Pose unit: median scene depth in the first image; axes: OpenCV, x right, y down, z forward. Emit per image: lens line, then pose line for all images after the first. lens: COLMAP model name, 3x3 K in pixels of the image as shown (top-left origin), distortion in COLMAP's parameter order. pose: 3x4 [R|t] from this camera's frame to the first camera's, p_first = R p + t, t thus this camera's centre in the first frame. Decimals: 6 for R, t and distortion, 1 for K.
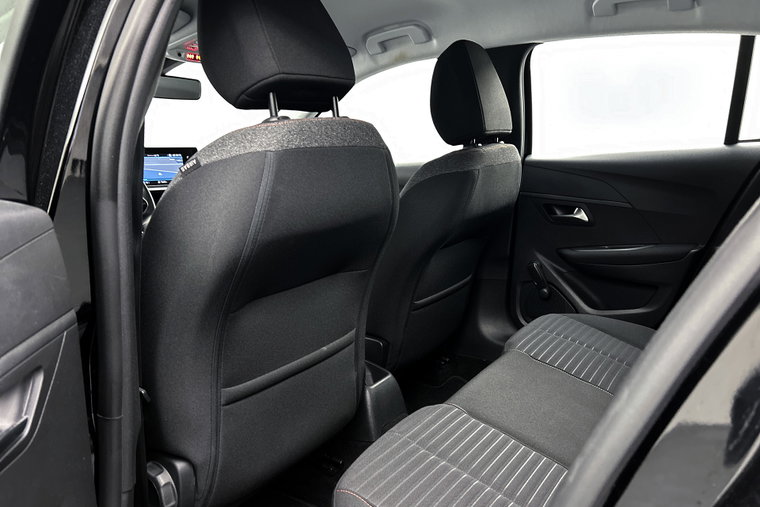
lens RADIAL K [[574.6, 0, 379.2], [0, 574.6, 254.0], [0, 0, 1]] dist [0.052373, -0.060632]
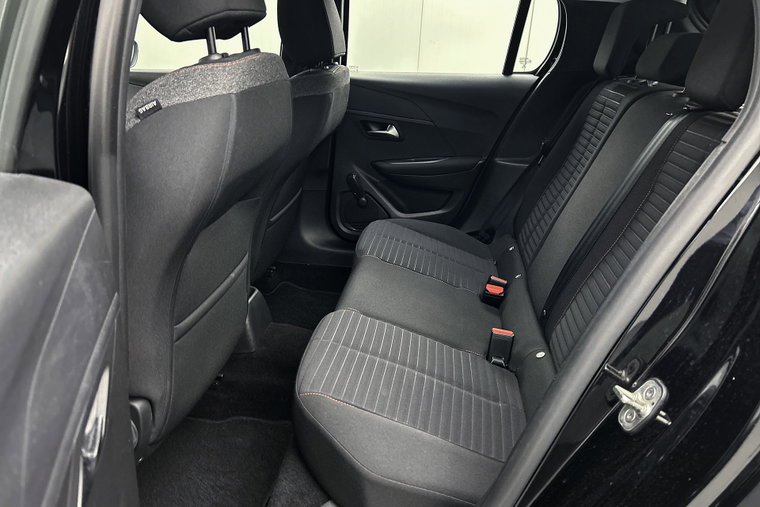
lens RADIAL K [[574.6, 0, 380.6], [0, 574.6, 254.1], [0, 0, 1]] dist [0.052373, -0.060632]
pose [[0.891296, -0.098843, 0.442517, -0.228526], [0.018019, 0.982901, 0.183252, -0.043778], [-0.453064, -0.155358, 0.877837, -0.027065]]
